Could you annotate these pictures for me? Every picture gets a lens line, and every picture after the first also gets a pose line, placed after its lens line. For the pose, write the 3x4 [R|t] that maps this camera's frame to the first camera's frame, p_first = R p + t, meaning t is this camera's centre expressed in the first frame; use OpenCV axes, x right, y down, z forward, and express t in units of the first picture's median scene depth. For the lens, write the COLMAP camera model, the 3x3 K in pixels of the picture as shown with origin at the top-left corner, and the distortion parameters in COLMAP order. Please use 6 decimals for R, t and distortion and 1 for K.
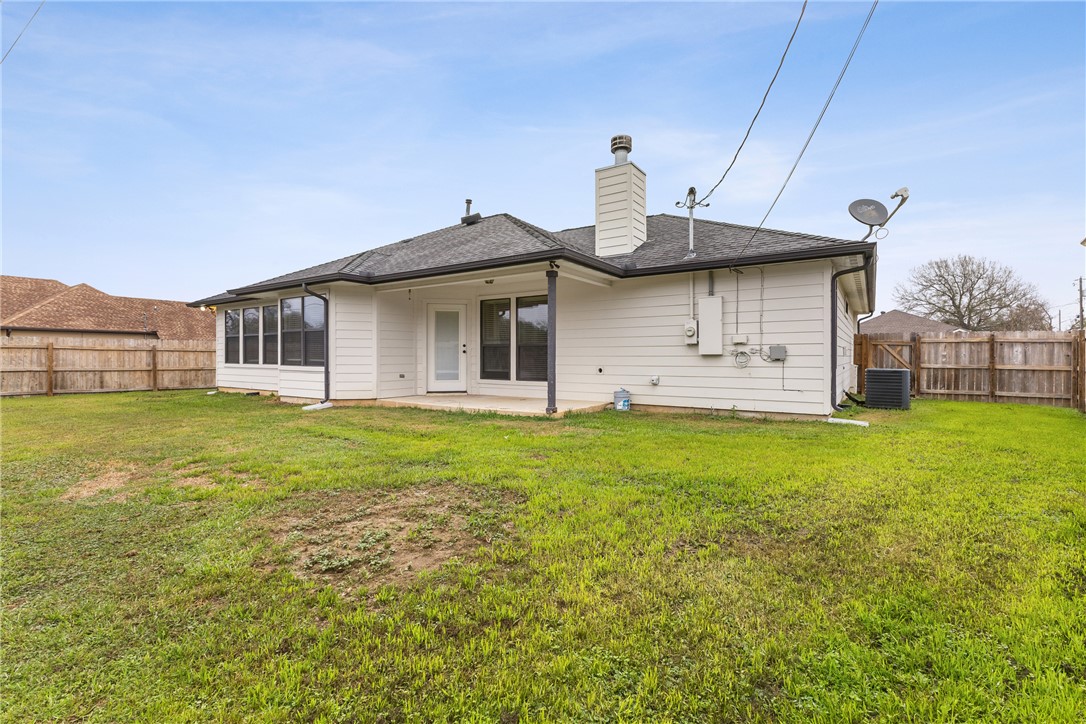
lens RADIAL K [[469.7, 0, 546.5], [0, 469.7, 357.4], [0, 0, 1]] dist [0.012322, -0.002773]
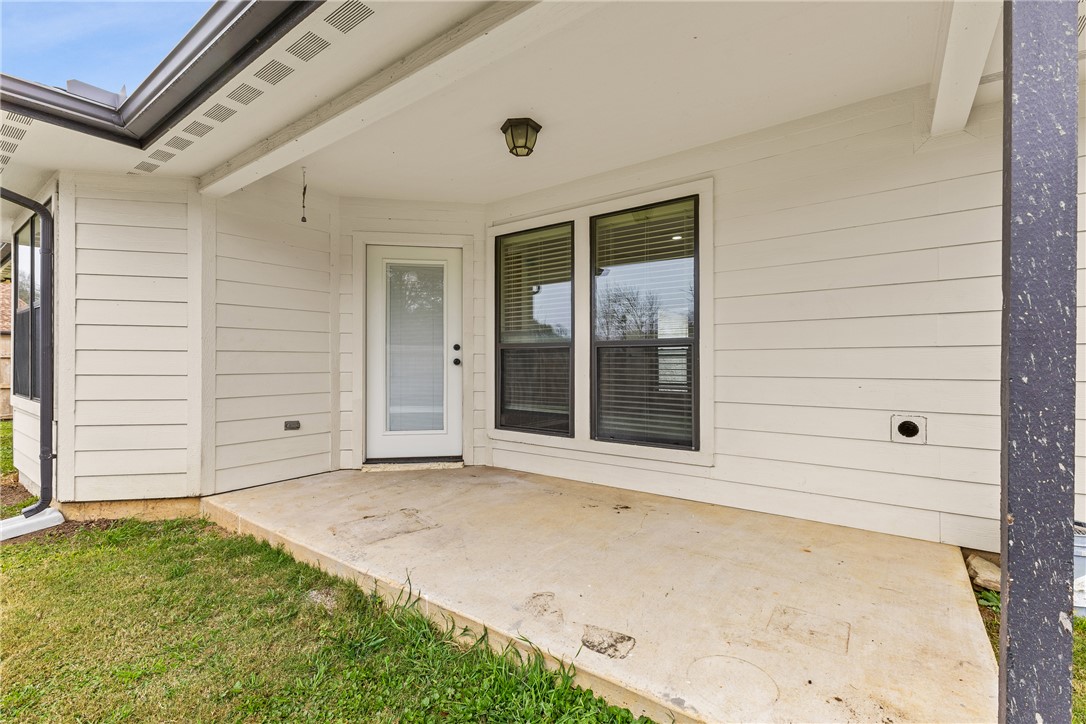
lens RADIAL K [[469.7, 0, 542.7], [0, 469.7, 364.5], [0, 0, 1]] dist [0.012322, -0.002773]
pose [[0.999480, 0.001190, -0.032238, -0.087494], [-0.001293, 0.999994, -0.003152, -0.008995], [0.032234, 0.003192, 0.999475, 0.601560]]
